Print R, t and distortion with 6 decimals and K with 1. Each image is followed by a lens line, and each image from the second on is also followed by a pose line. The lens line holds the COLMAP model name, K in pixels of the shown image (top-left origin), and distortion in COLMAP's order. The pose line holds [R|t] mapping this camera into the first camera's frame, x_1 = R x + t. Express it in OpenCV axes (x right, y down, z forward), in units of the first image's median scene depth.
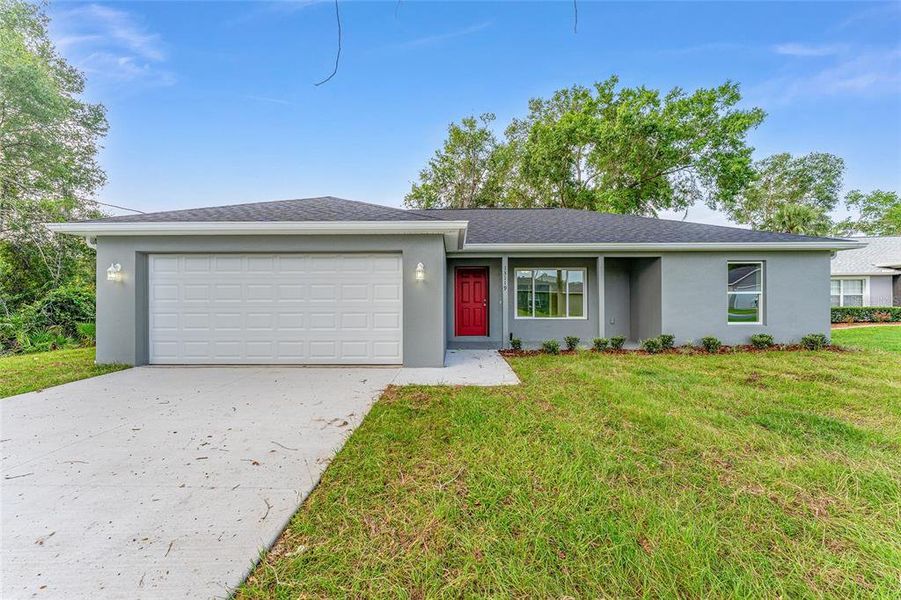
lens RADIAL K [[360.1, 0, 448.1], [0, 360.1, 298.4], [0, 0, 1]] dist [0.000030, -0.000121]
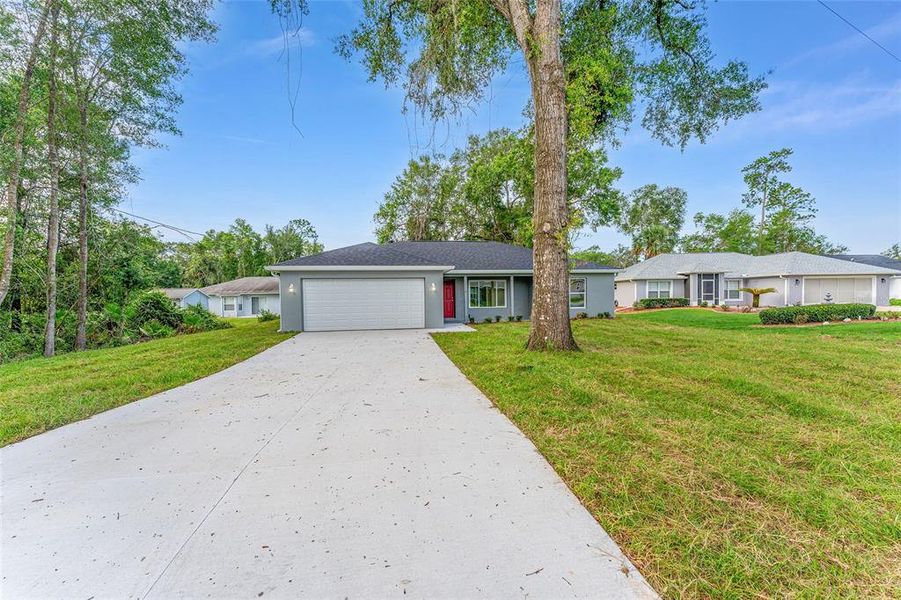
lens RADIAL K [[359.6, 0, 450.5], [0, 359.6, 300.0], [0, 0, 1]] dist [0.000353, -0.000102]
pose [[0.983836, -0.013960, 0.178528, -0.119414], [0.010434, 0.999732, 0.020677, -0.011497], [-0.178769, -0.018480, 0.983718, -0.399490]]
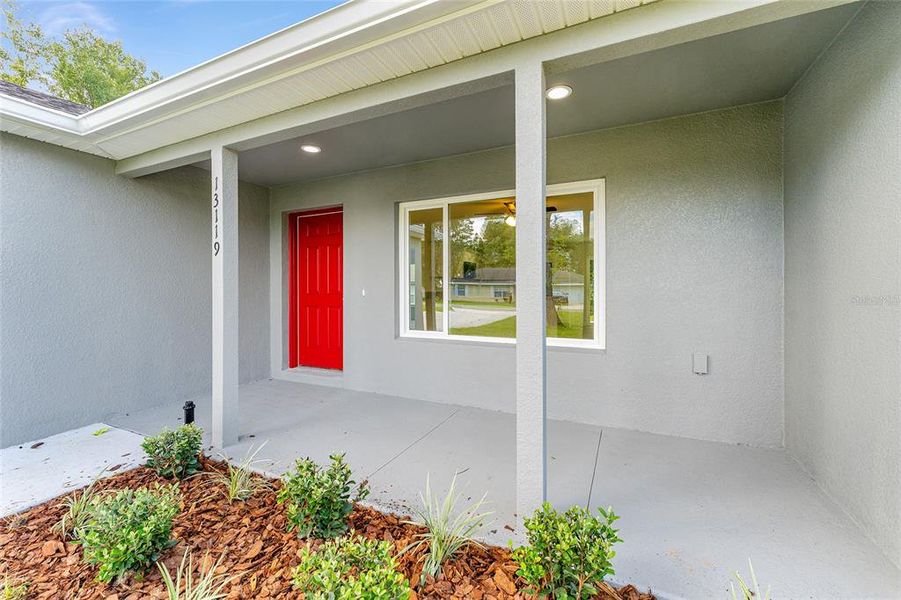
lens RADIAL K [[364.9, 0, 455.2], [0, 364.9, 288.5], [0, 0, 1]] dist [0.002039, 0.000098]
pose [[0.911936, -0.002531, -0.410324, 0.205685], [0.004041, 0.999988, 0.002813, 0.002522], [0.410312, -0.004223, 0.911935, 0.346644]]
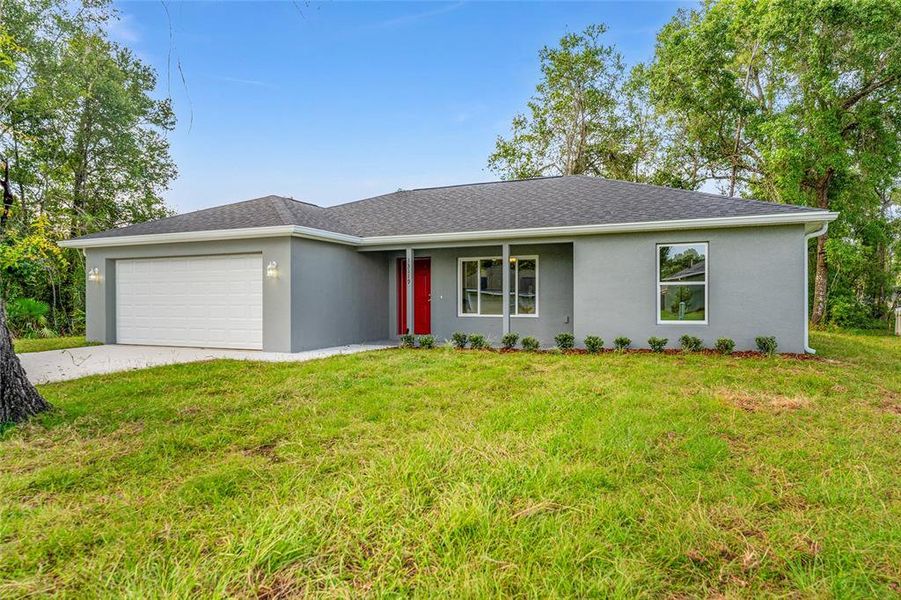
lens RADIAL K [[570.6, 0, 451.4], [0, 570.6, 301.0], [0, 0, 1]] dist [-0.002614, -0.000352]
pose [[0.922876, -0.000331, -0.385098, 0.364635], [0.003300, 0.999970, 0.007049, 0.005301], [0.385084, -0.007776, 0.922849, -0.149567]]
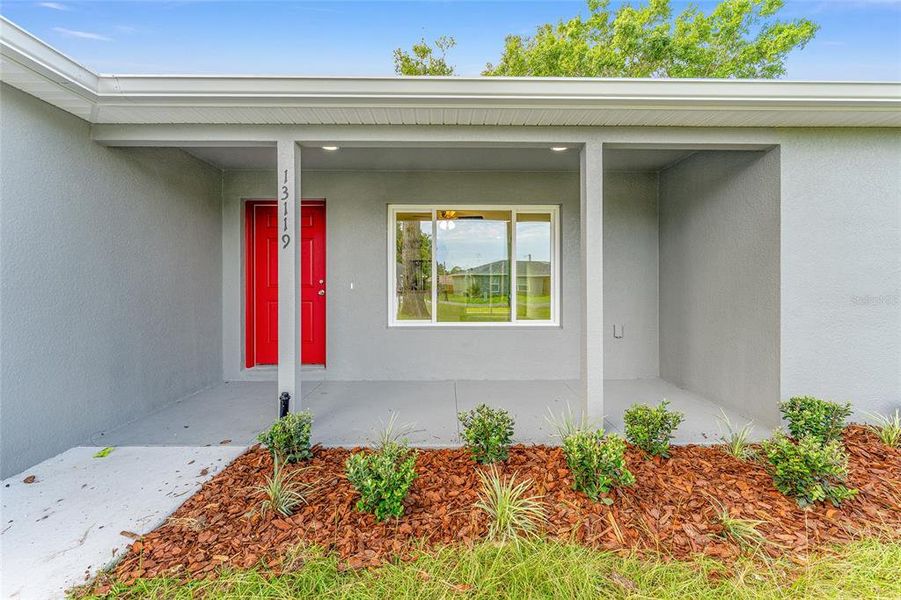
lens RADIAL K [[367.0, 0, 449.0], [0, 367.0, 285.5], [0, 0, 1]] dist [-0.001718, -0.000311]
pose [[0.999548, 0.000083, 0.030068, 0.125090], [-0.000333, 0.999965, 0.008310, 0.003024], [-0.030066, -0.008316, 0.999513, 0.295404]]
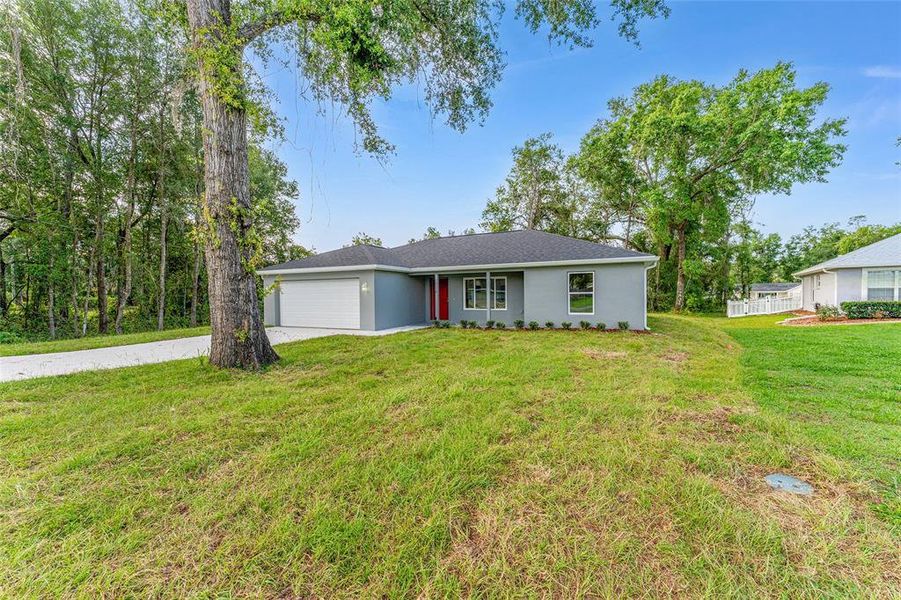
lens RADIAL K [[359.6, 0, 450.5], [0, 359.6, 300.0], [0, 0, 1]] dist [0.000353, -0.000102]
pose [[0.909066, -0.002554, -0.416644, 0.413784], [0.012894, 0.999675, 0.022004, -0.011537], [0.416452, -0.025376, 0.908803, -0.247827]]
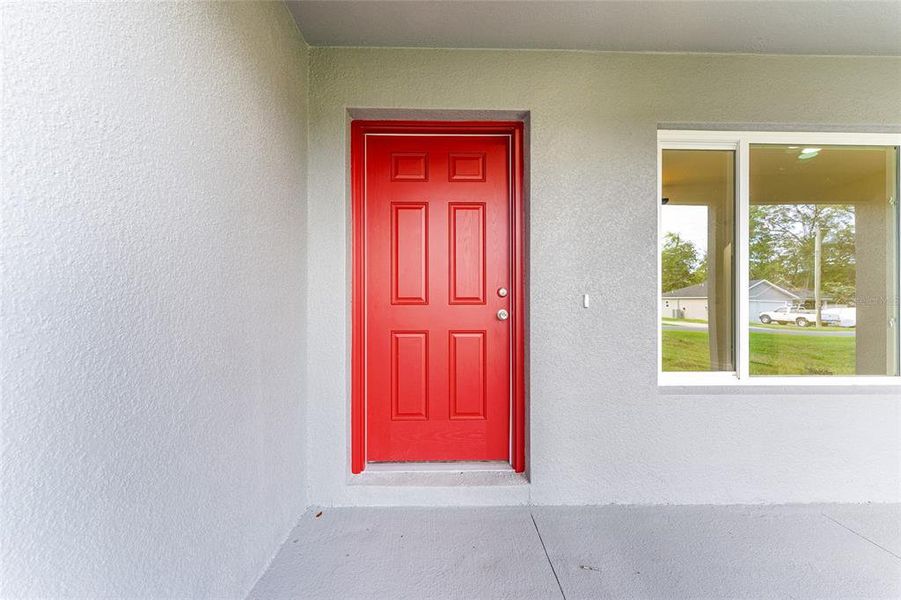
lens RADIAL K [[359.6, 0, 450.5], [0, 359.6, 300.0], [0, 0, 1]] dist [0.000353, -0.000102]
pose [[0.999200, 0.002163, 0.039933, 0.033365], [-0.002451, 0.999971, 0.007159, 0.004157], [-0.039916, -0.007251, 0.999177, 0.416611]]
